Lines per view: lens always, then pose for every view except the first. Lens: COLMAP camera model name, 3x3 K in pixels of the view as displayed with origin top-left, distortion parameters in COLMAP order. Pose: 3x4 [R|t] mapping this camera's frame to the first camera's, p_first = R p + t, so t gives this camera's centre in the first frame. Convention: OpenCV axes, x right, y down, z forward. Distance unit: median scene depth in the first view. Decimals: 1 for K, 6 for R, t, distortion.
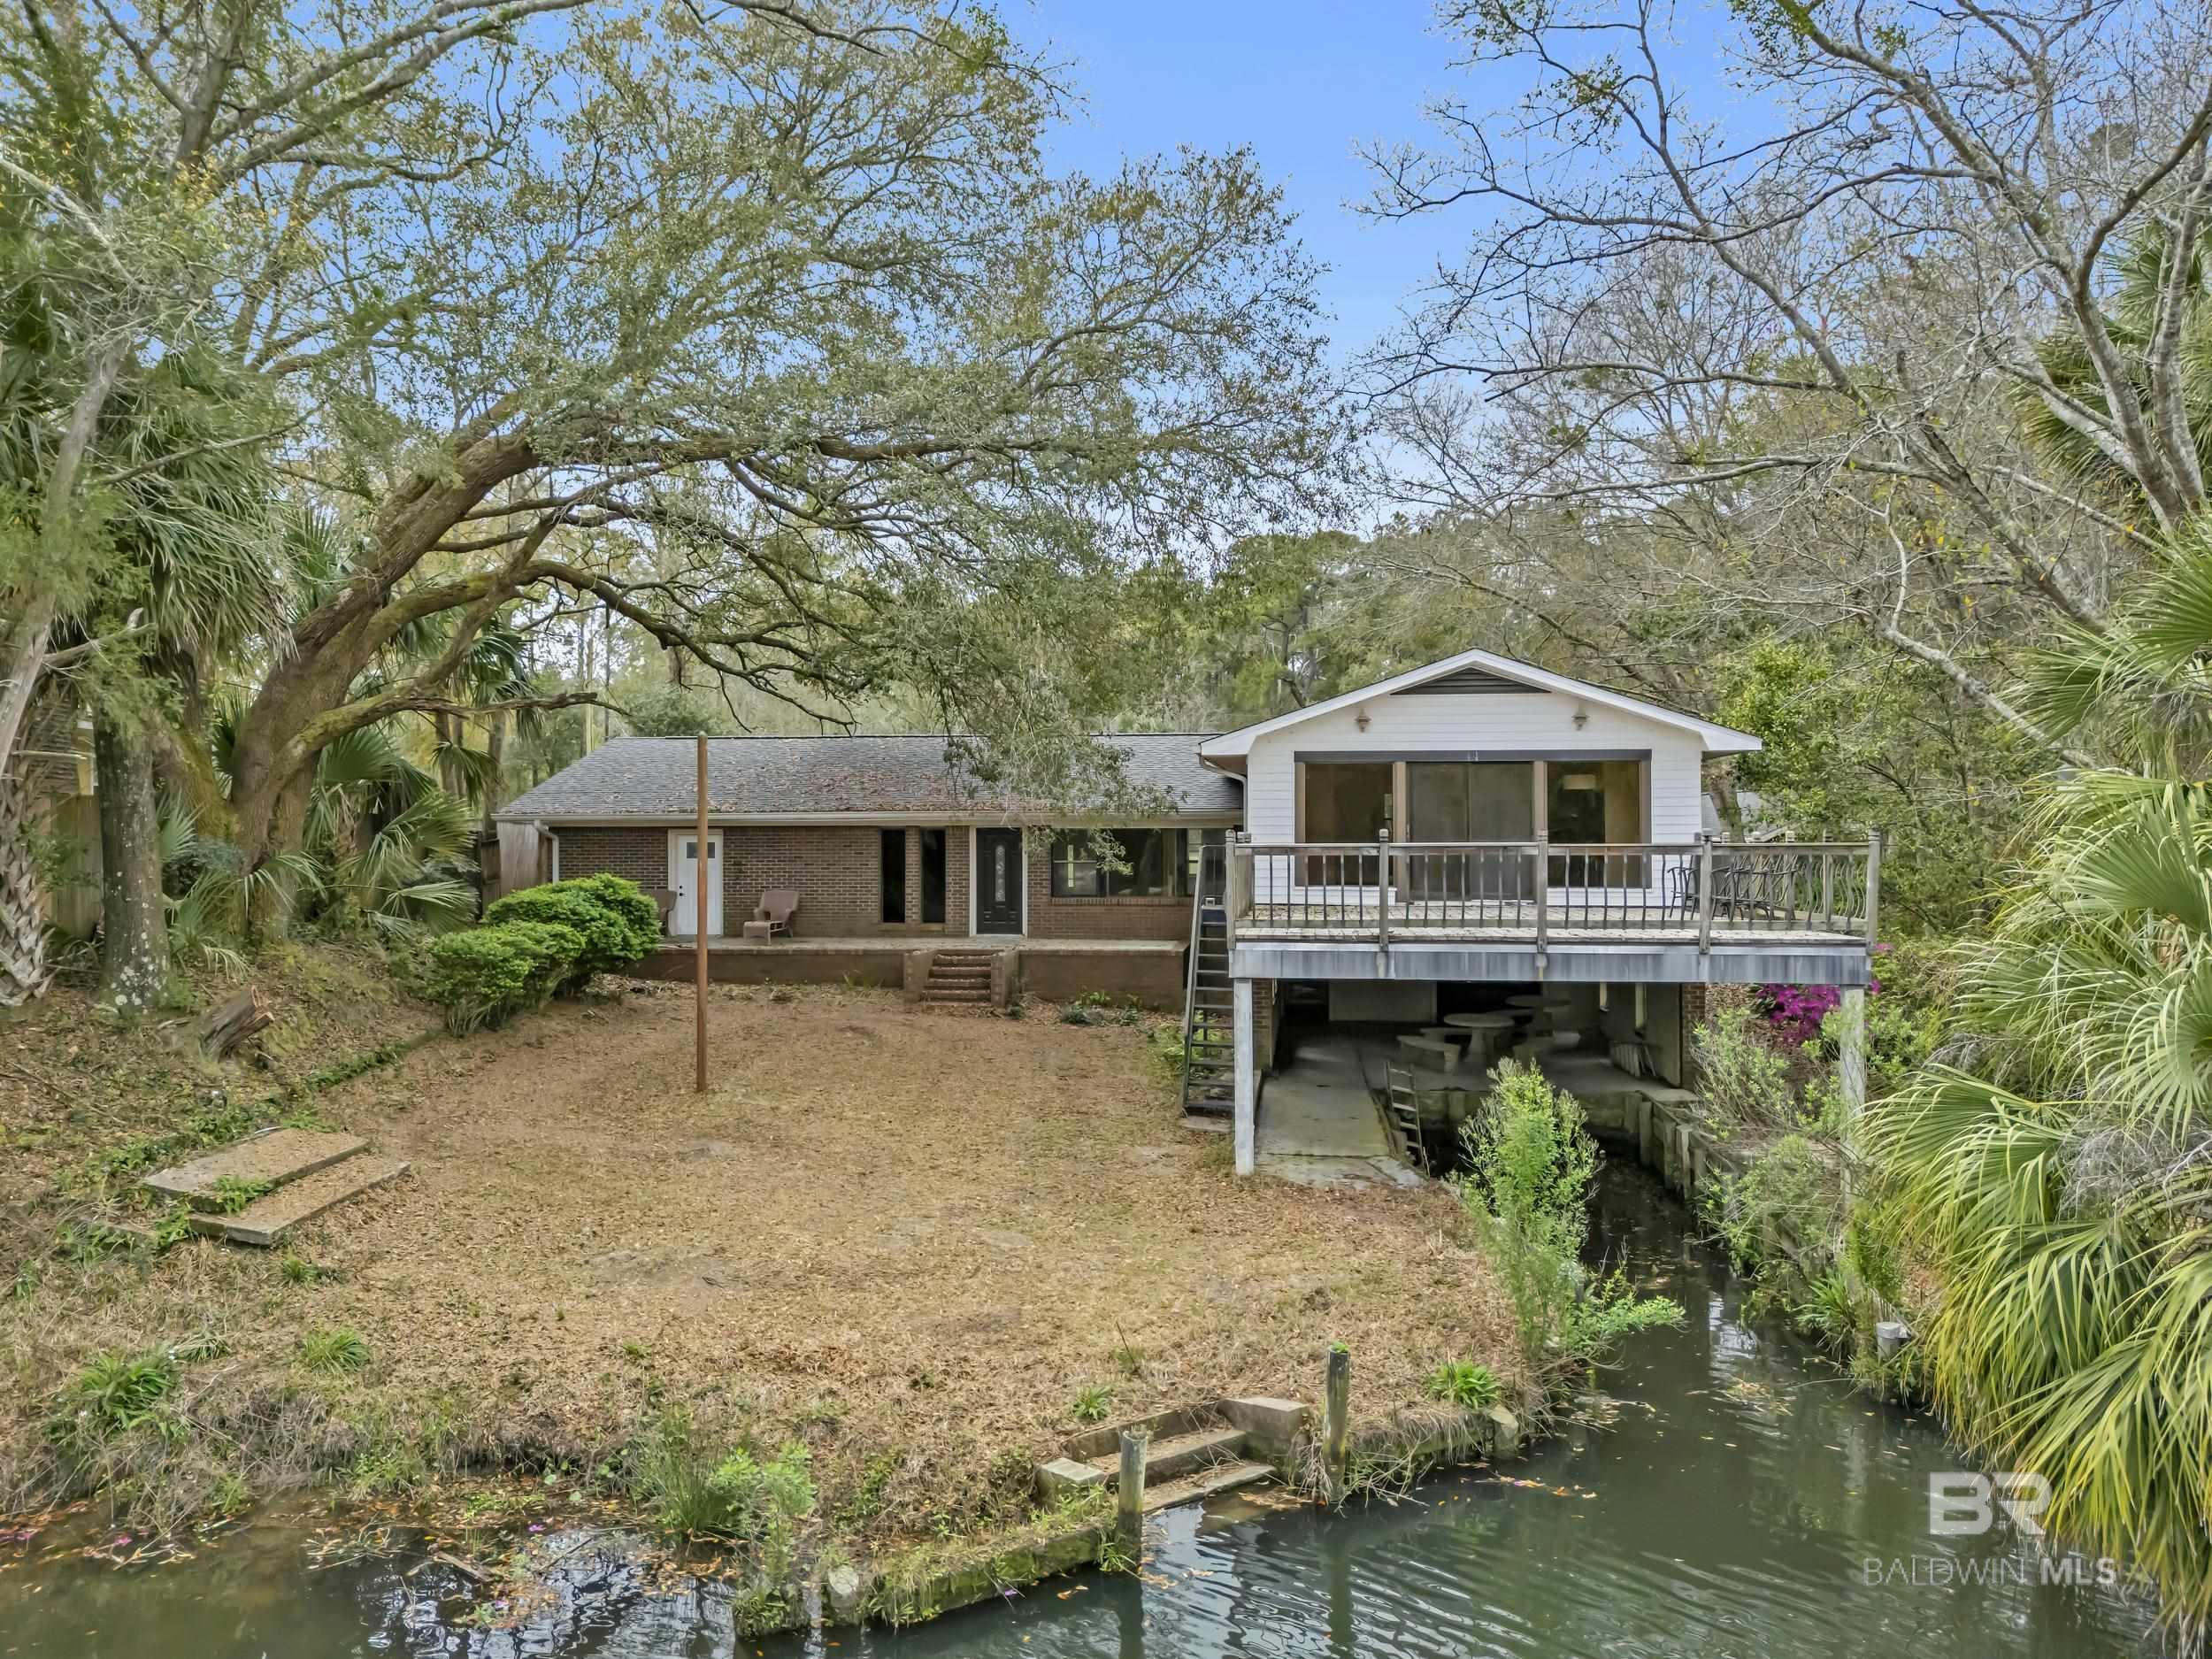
lens RADIAL K [[1621.2, 0, 1106.0], [0, 1621.2, 829.5], [0, 0, 1]] dist [0.057418, -0.040114]
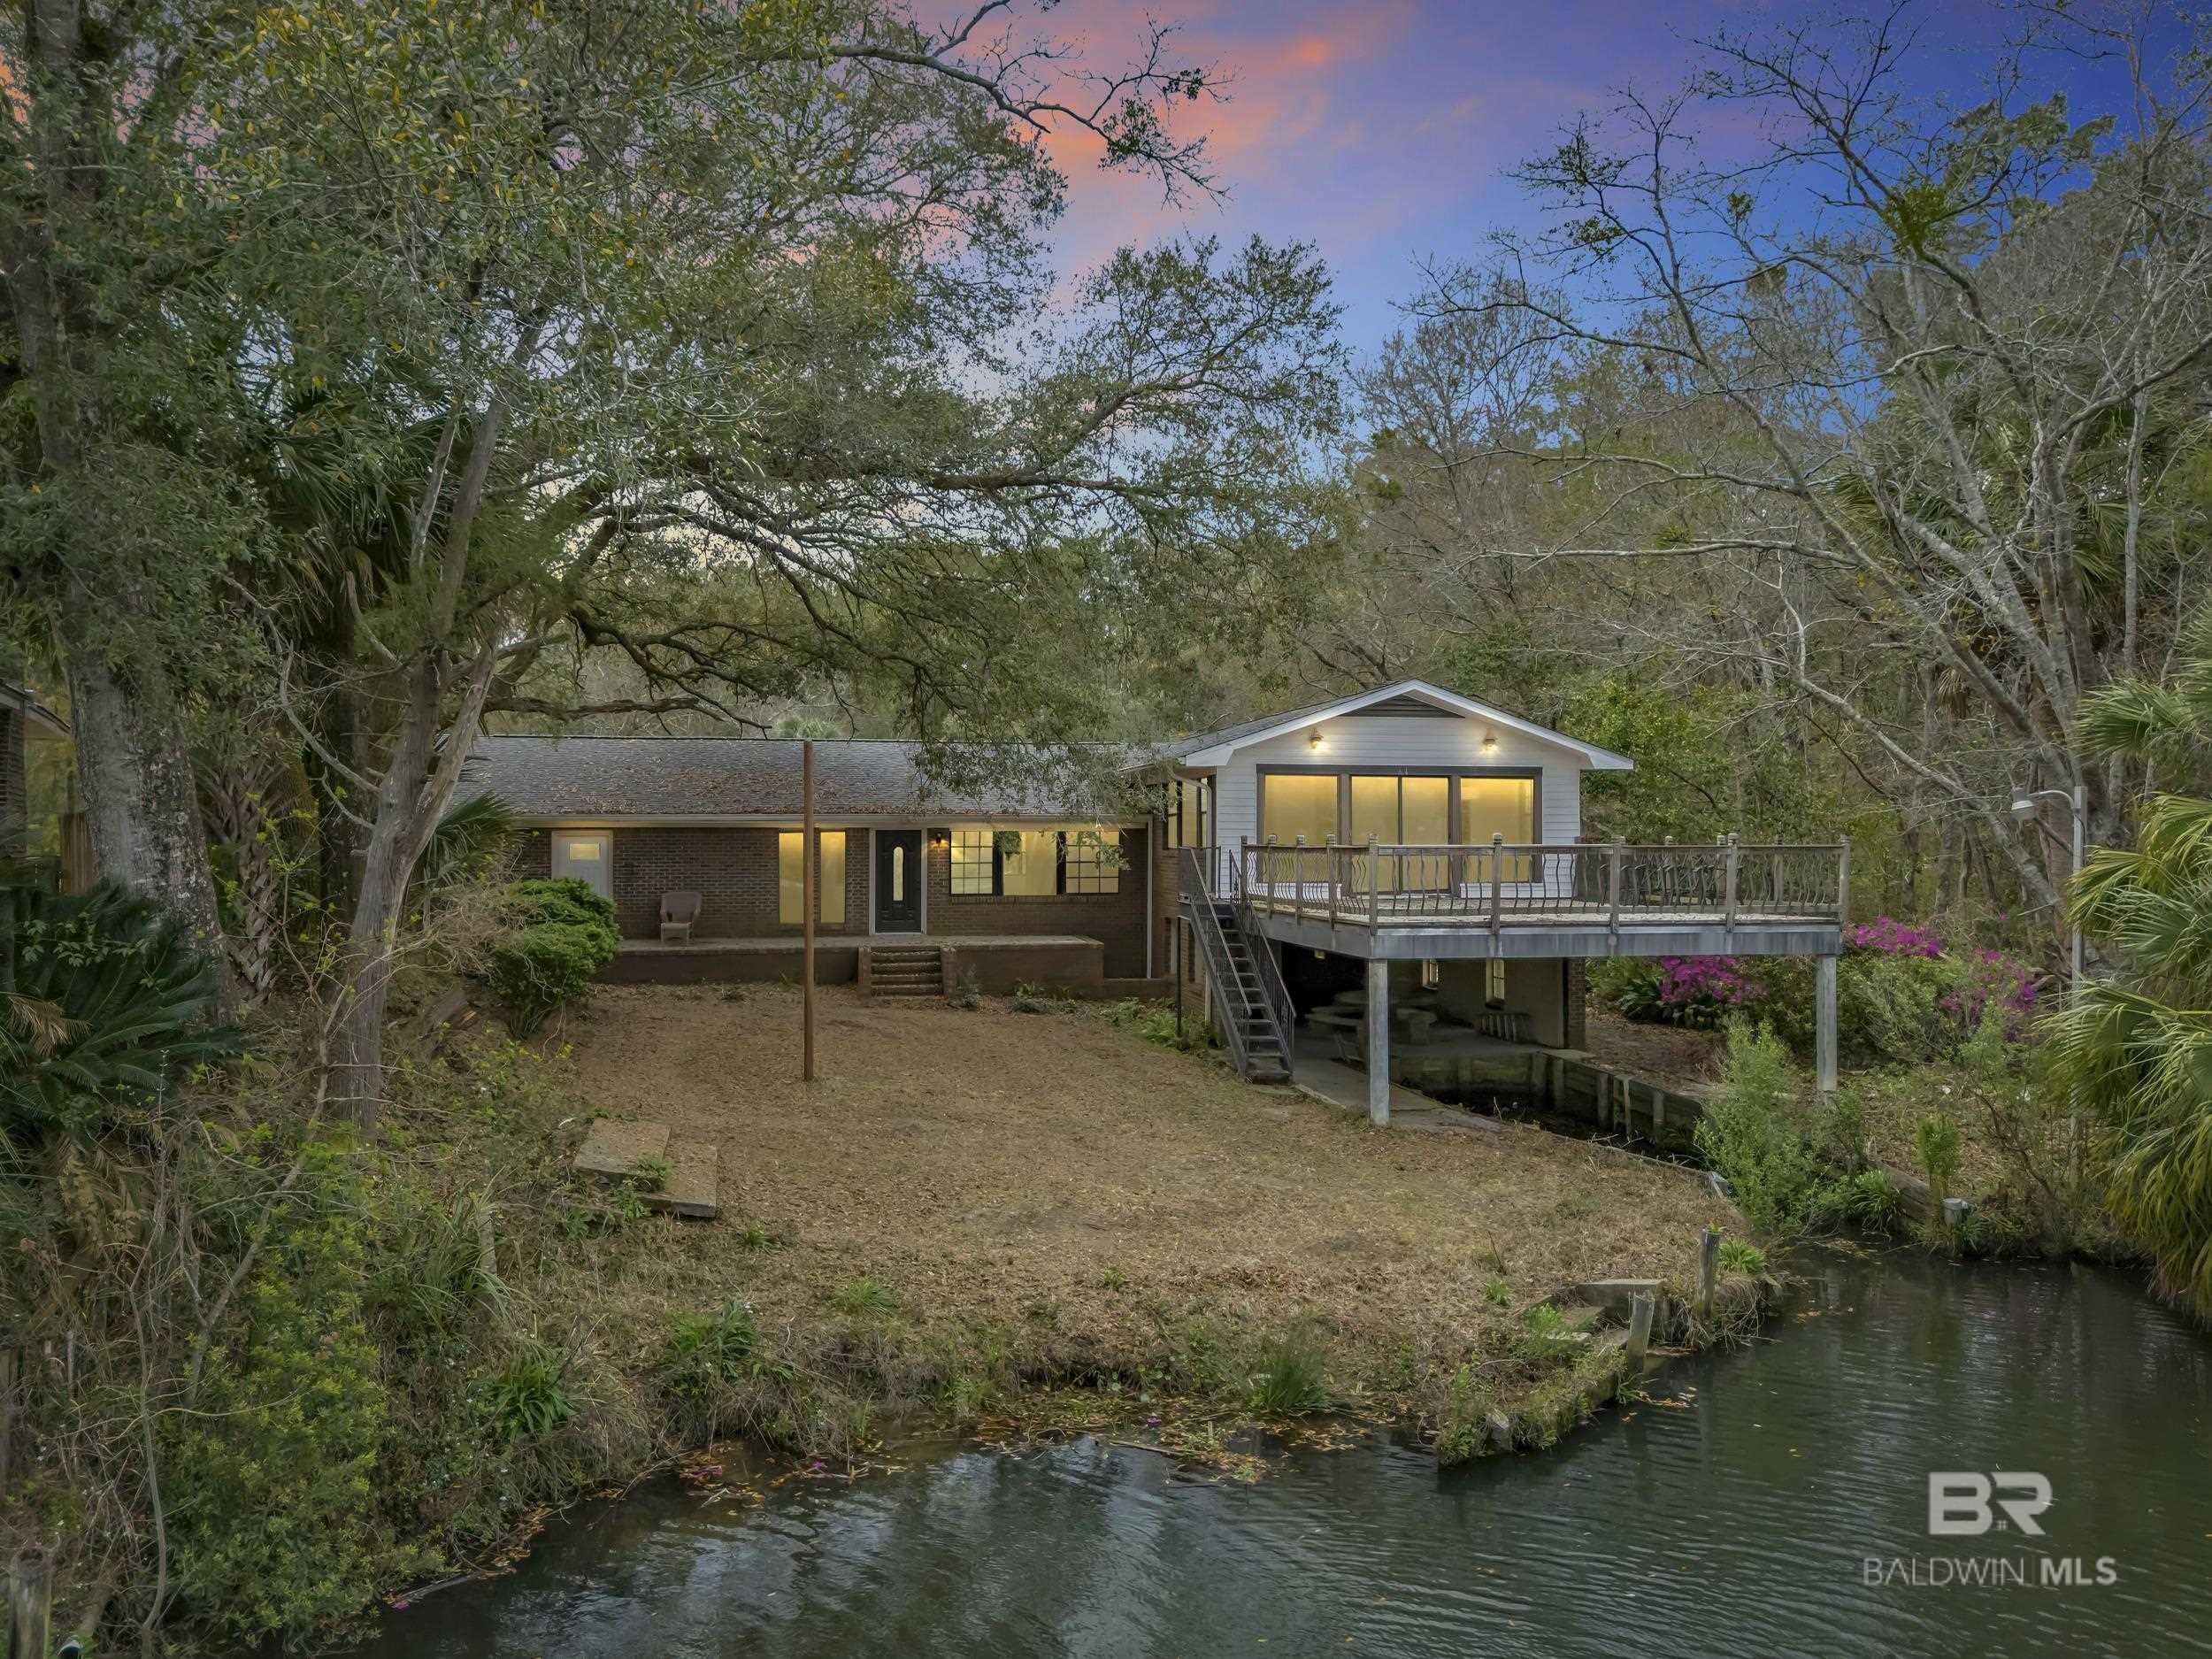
lens RADIAL K [[1621.2, 0, 1106.0], [0, 1621.2, 829.5], [0, 0, 1]] dist [0.057418, -0.040114]
pose [[0.957689, 0.003683, 0.287782, -0.455607], [-0.003148, 0.999992, -0.002321, 0.000691], [-0.287789, 0.001317, 0.957693, -0.075624]]
